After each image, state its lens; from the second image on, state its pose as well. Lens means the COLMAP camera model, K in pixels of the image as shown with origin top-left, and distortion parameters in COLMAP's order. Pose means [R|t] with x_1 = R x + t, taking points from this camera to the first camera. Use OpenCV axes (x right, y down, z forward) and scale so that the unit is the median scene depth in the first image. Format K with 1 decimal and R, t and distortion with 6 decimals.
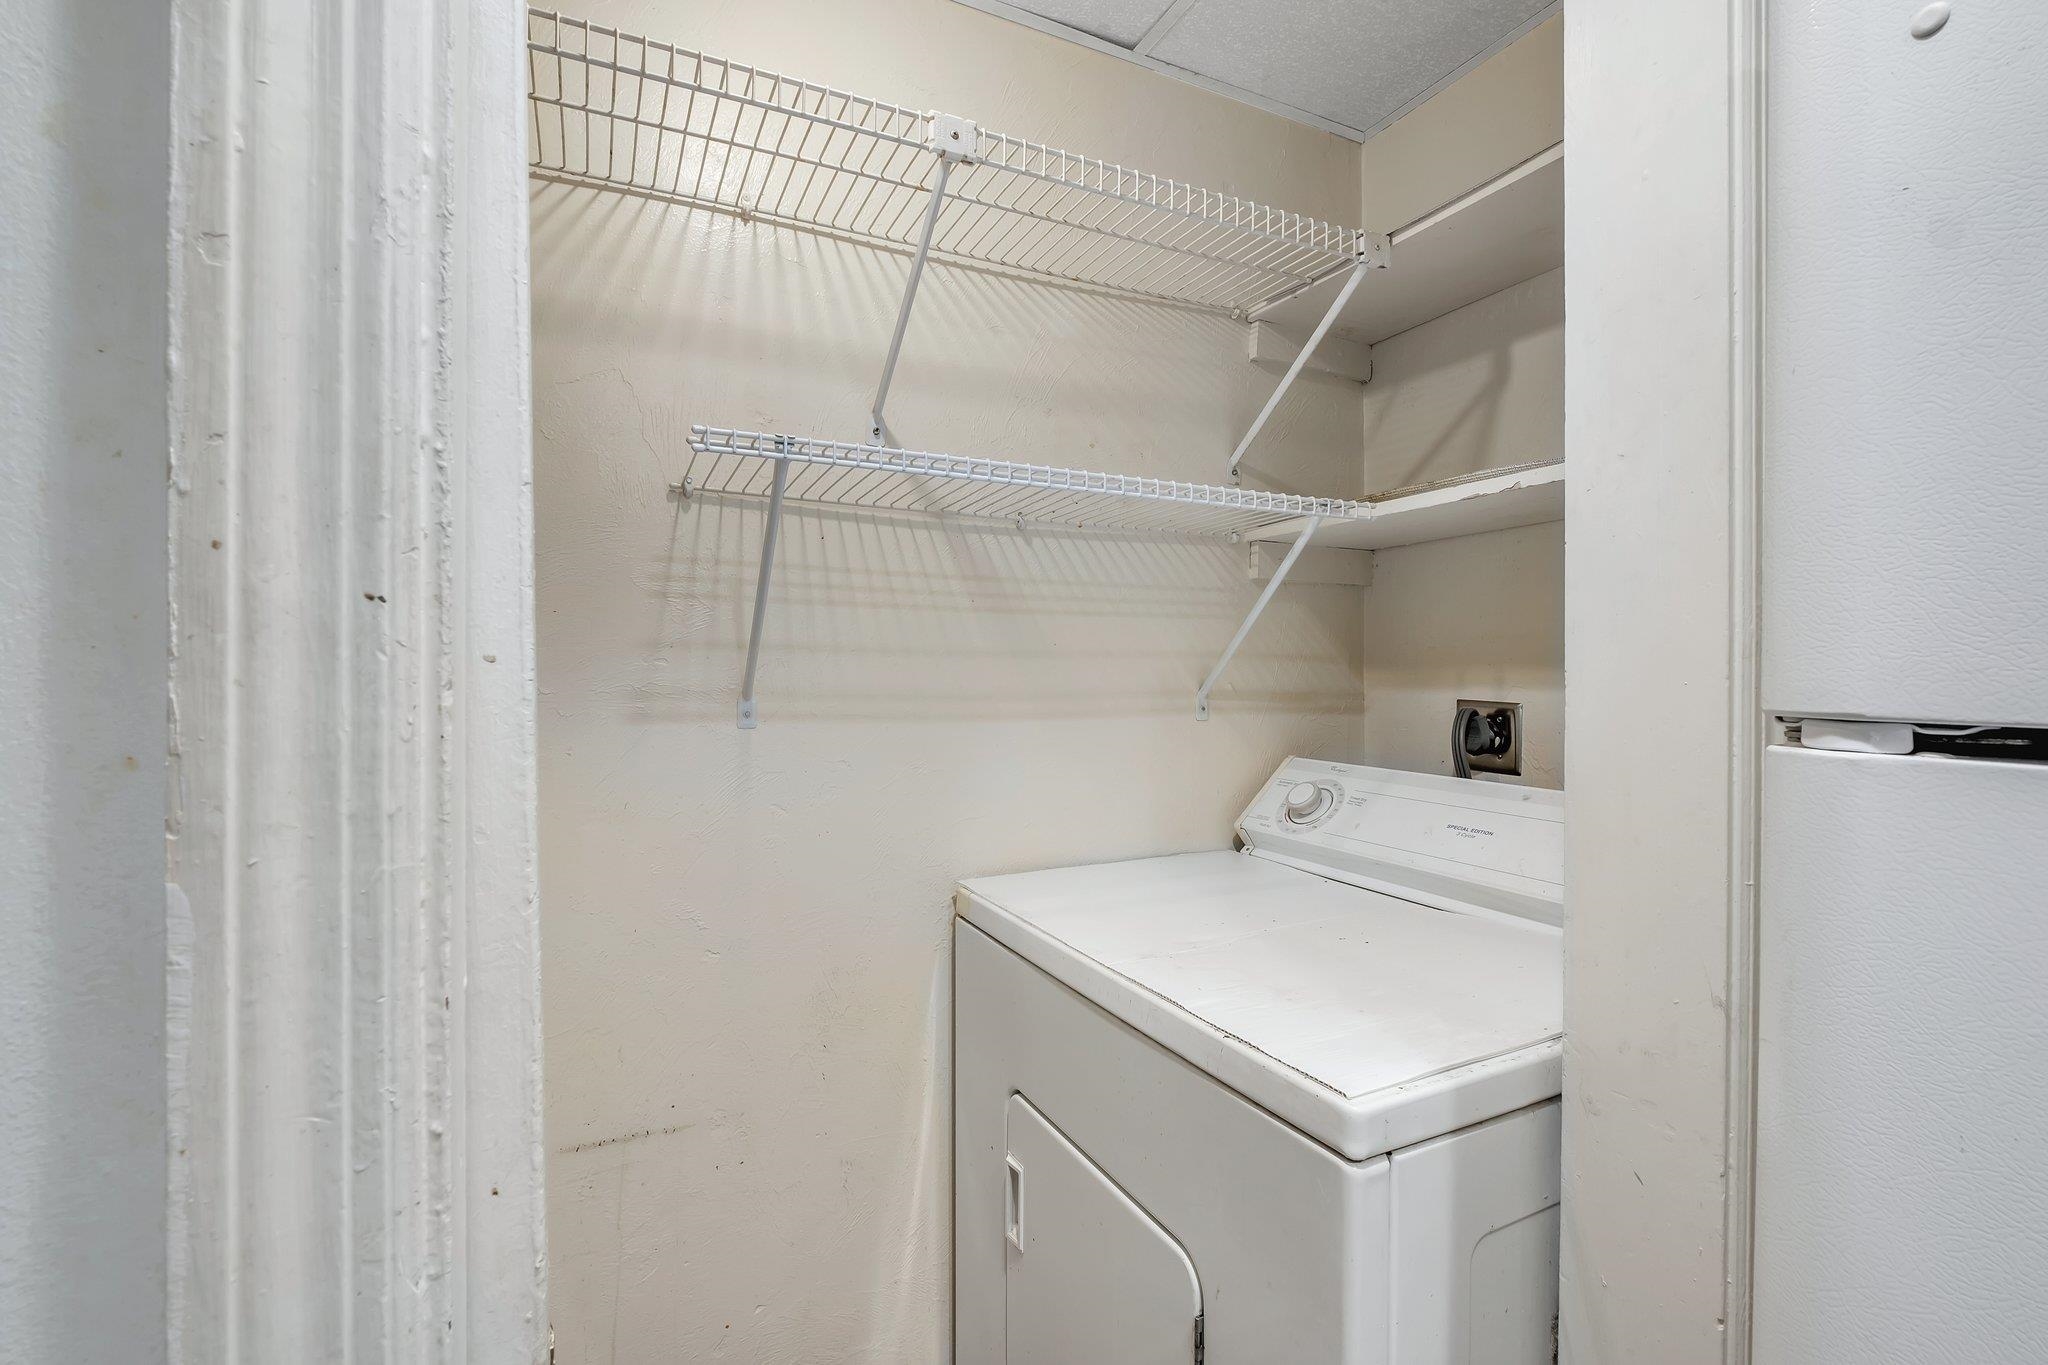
lens RADIAL K [[902.2, 0, 1017.3], [0, 902.2, 671.7], [0, 0, 1]] dist [-0.008998, -0.000226]
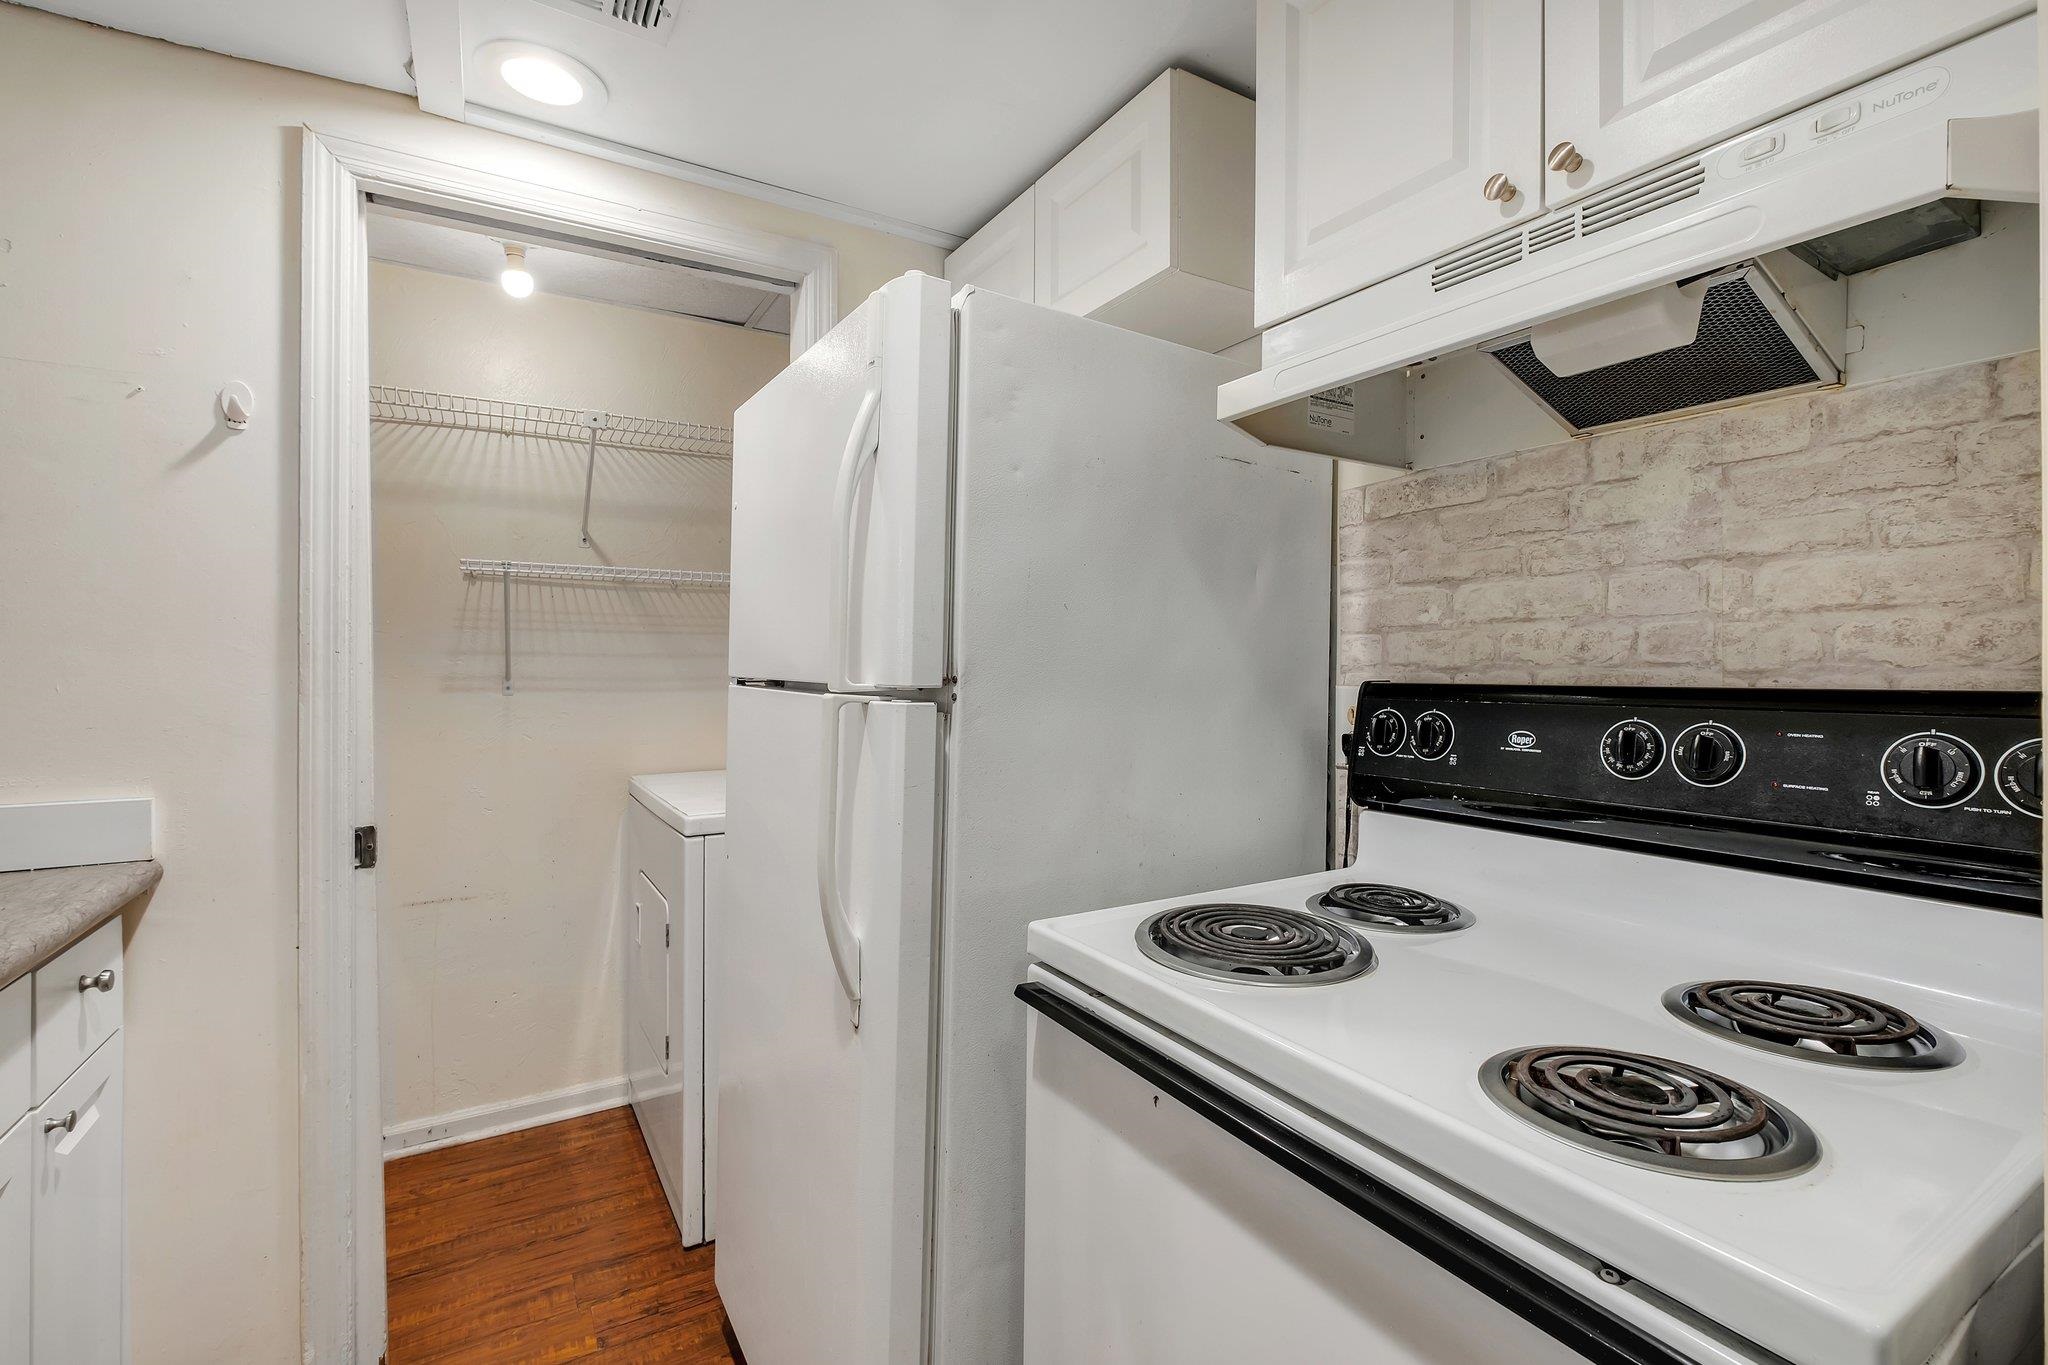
lens RADIAL K [[902.2, 0, 1017.3], [0, 902.2, 671.7], [0, 0, 1]] dist [-0.008998, -0.000226]
pose [[0.996578, 0.001973, 0.082629, 0.640100], [-0.002394, 0.999985, 0.004999, -0.000780], [-0.082618, -0.005179, 0.996568, -1.036445]]
